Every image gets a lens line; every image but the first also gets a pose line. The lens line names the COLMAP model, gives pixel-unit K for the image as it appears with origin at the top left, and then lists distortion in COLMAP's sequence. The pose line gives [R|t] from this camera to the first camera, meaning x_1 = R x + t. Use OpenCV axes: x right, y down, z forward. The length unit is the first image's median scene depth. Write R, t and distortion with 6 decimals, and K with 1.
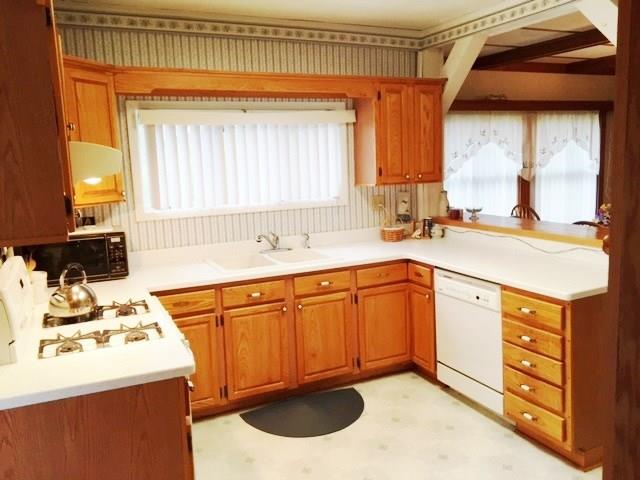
lens RADIAL K [[536.4, 0, 320.0], [0, 536.4, 240.0], [0, 0, 1]] dist [0.036352, -0.006362]
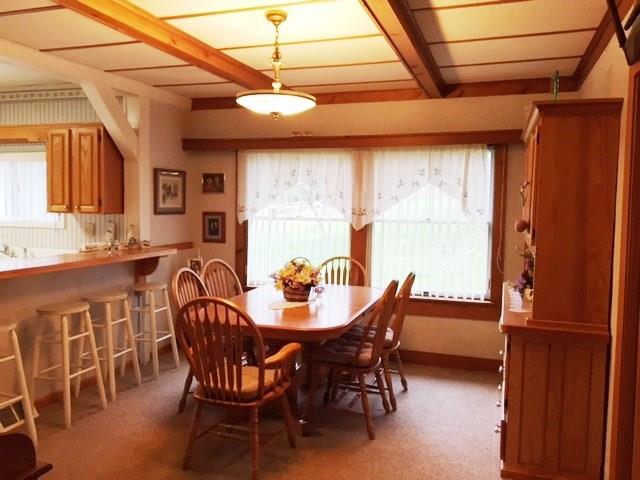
lens RADIAL K [[536.4, 0, 320.0], [0, 536.4, 240.0], [0, 0, 1]] dist [0.036352, -0.006362]
pose [[0.700784, 0.100441, -0.706267, 0.934520], [-0.146353, 0.989222, -0.004535, -0.083220], [0.698200, 0.106542, 0.707931, 0.380334]]
